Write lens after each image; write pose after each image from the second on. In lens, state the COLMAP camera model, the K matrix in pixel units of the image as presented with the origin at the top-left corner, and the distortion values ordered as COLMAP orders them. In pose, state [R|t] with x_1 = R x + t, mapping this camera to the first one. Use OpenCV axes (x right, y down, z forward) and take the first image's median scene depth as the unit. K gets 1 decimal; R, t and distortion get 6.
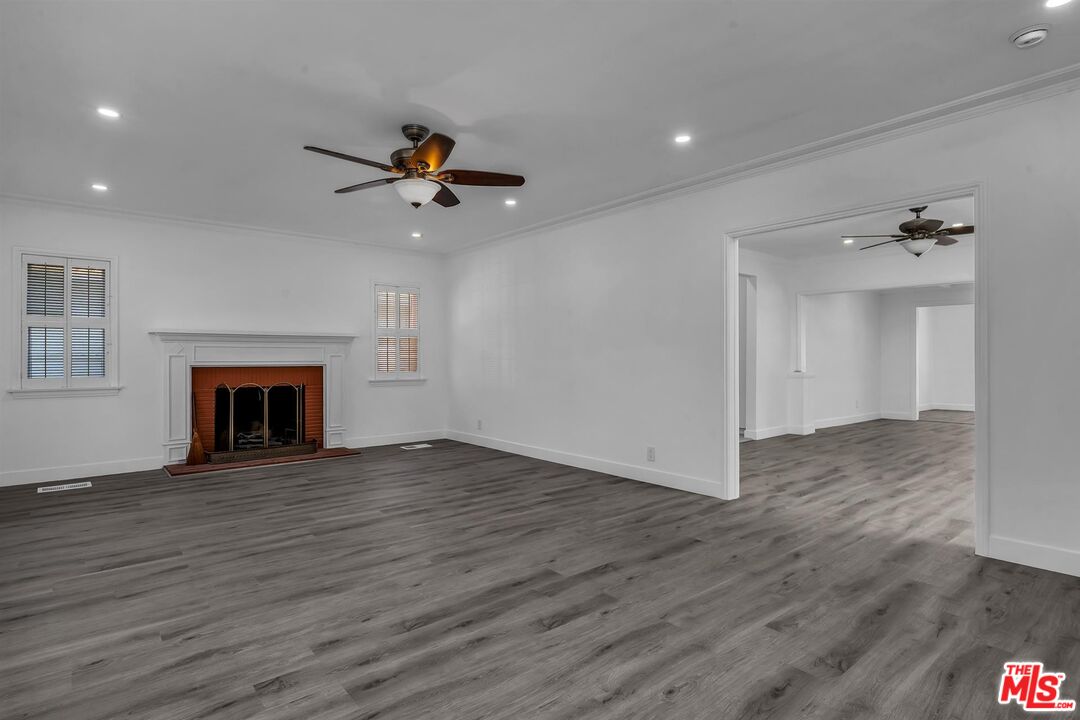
lens RADIAL K [[624.5, 0, 541.9], [0, 624.5, 357.9], [0, 0, 1]] dist [0.002345, 0.000477]
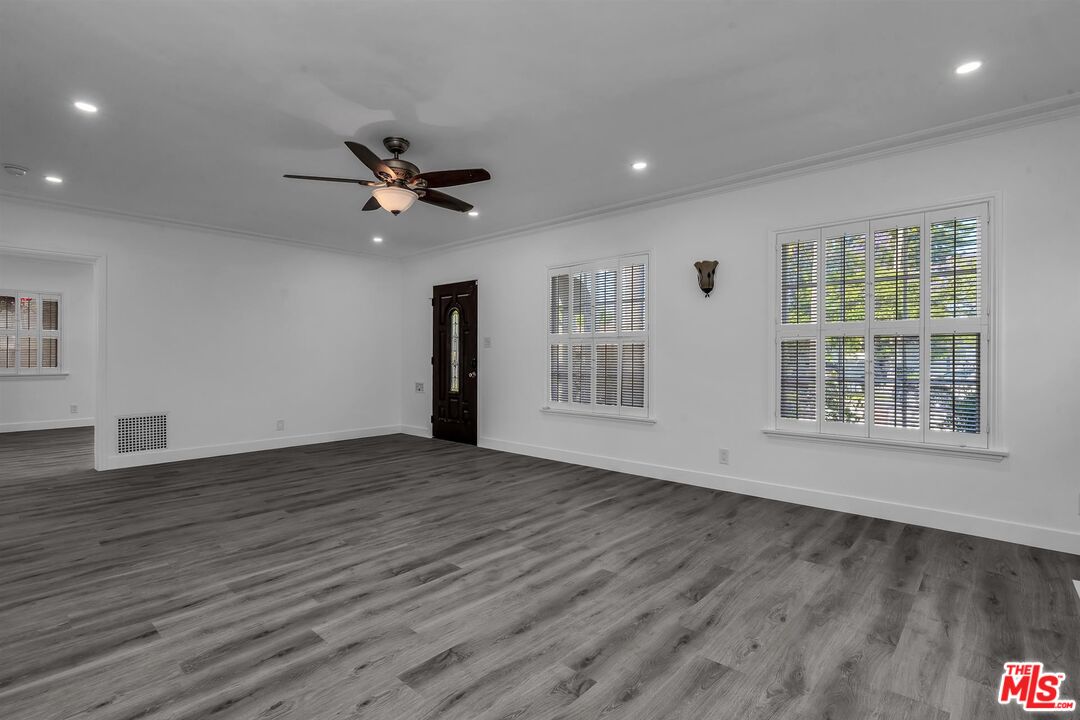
lens RADIAL K [[624.5, 0, 541.9], [0, 624.5, 357.9], [0, 0, 1]] dist [0.002345, 0.000477]
pose [[-0.994584, 0.002225, -0.103908, -0.321463], [0.001937, 0.999994, 0.002881, 0.003435], [0.103914, 0.002665, -0.994583, 1.981581]]
